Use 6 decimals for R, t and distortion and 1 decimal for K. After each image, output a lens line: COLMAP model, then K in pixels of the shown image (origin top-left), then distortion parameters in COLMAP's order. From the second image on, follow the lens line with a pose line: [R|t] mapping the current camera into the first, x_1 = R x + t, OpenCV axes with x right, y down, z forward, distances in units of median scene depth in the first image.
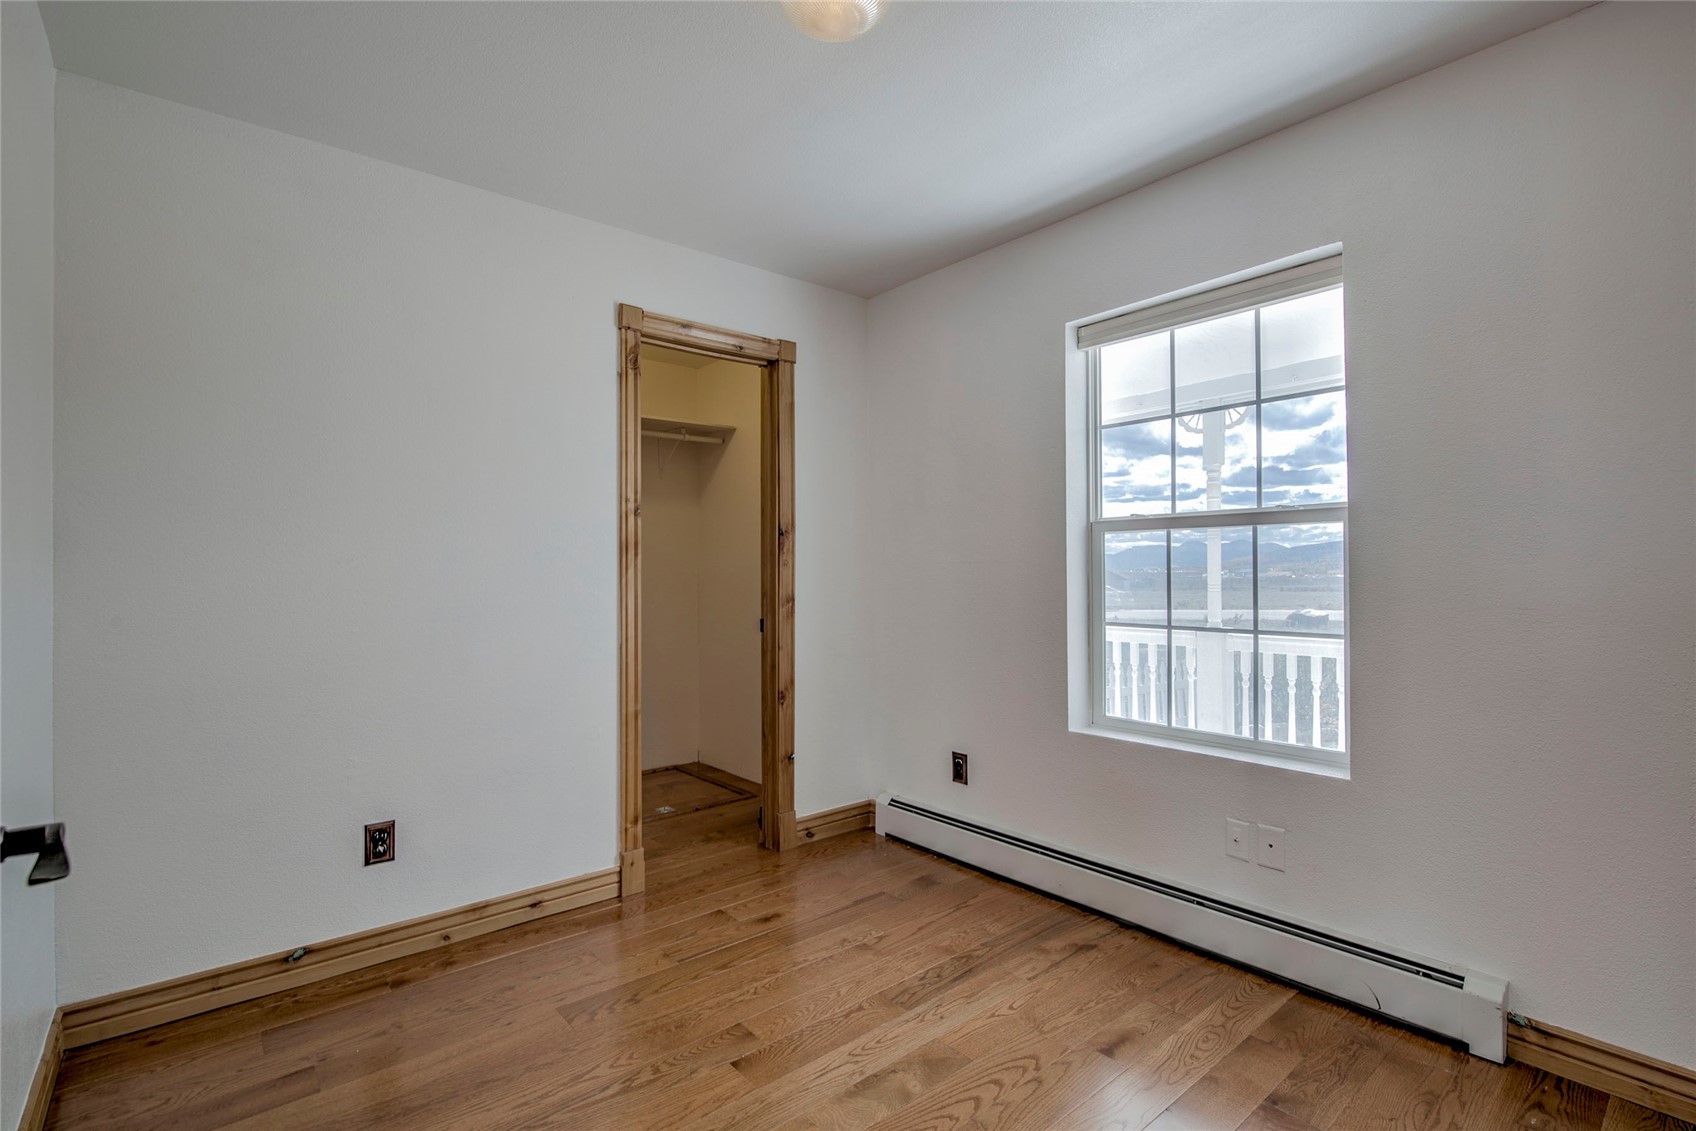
lens RADIAL K [[794.8, 0, 847.9], [0, 794.8, 562.4], [0, 0, 1]] dist [-0.013196, -0.000467]
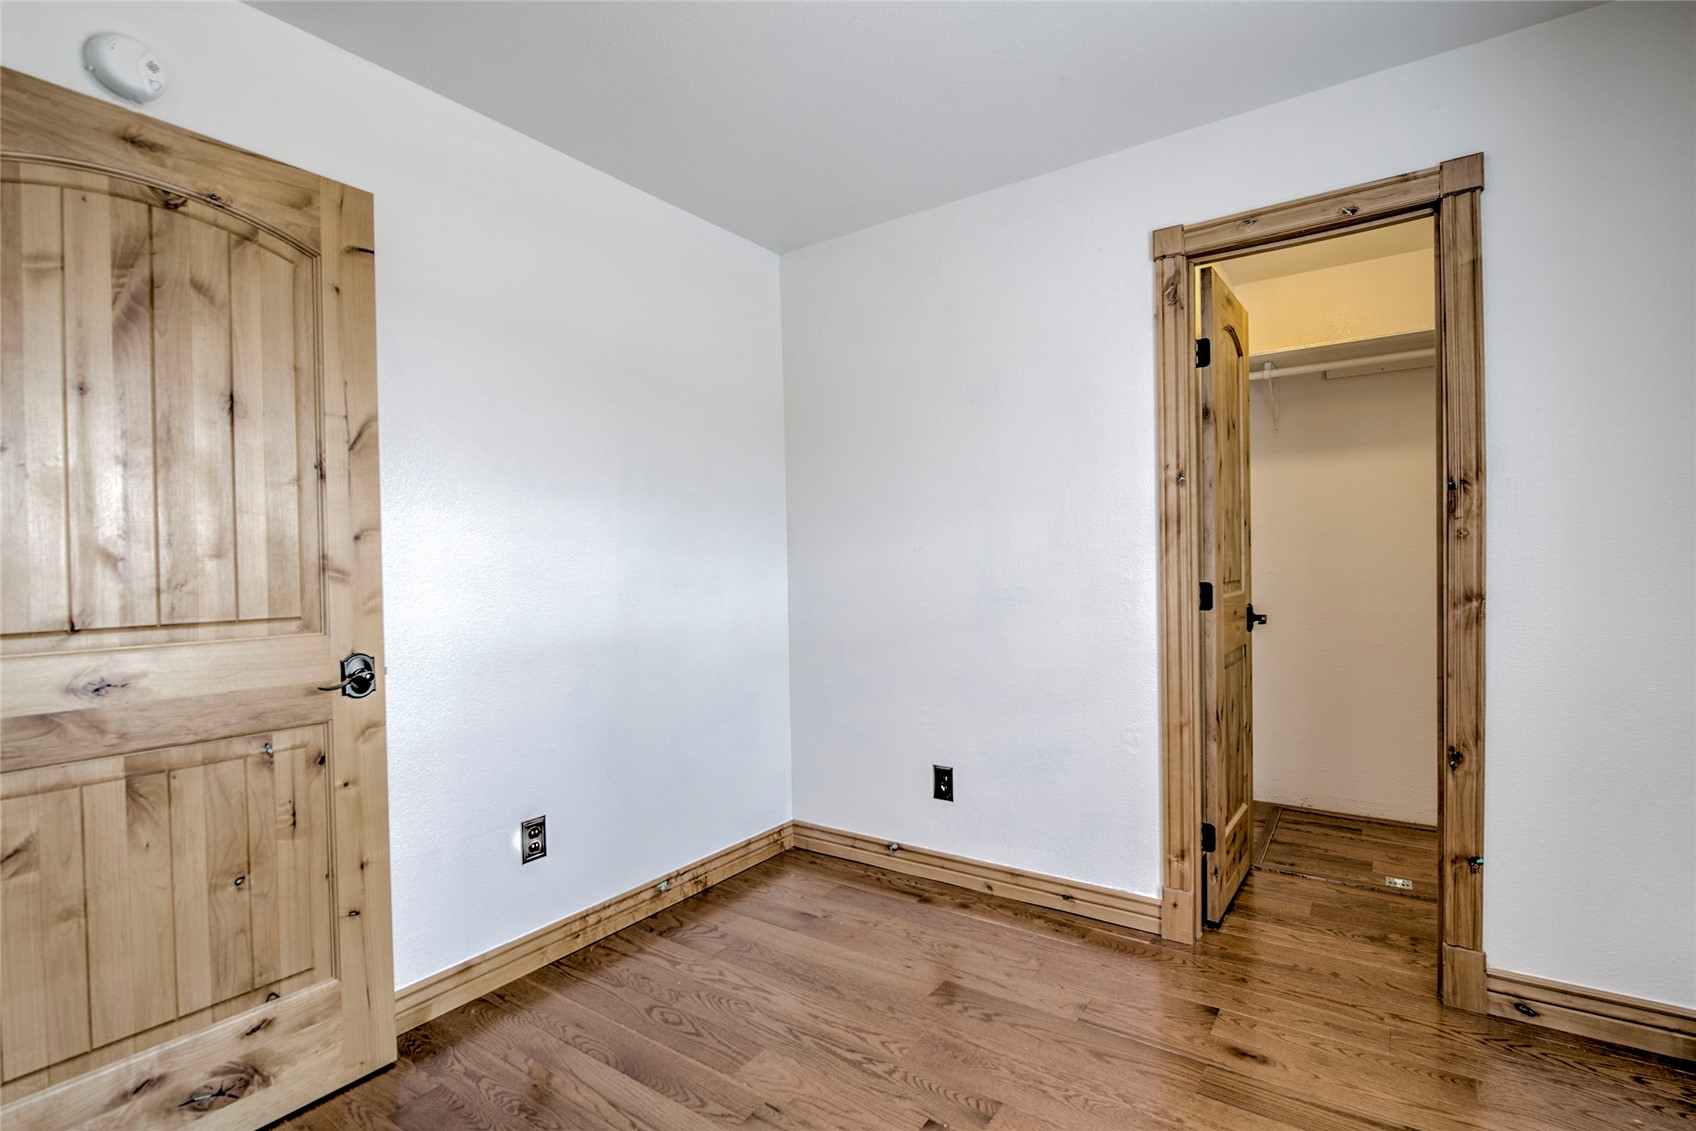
lens RADIAL K [[794.8, 0, 848.9], [0, 794.8, 570.8], [0, 0, 1]] dist [-0.013196, -0.000467]
pose [[0.251837, 0.012775, -0.967685, 0.438582], [0.025357, 0.999482, 0.019794, 0.005214], [0.967437, -0.029522, 0.251383, 0.470253]]
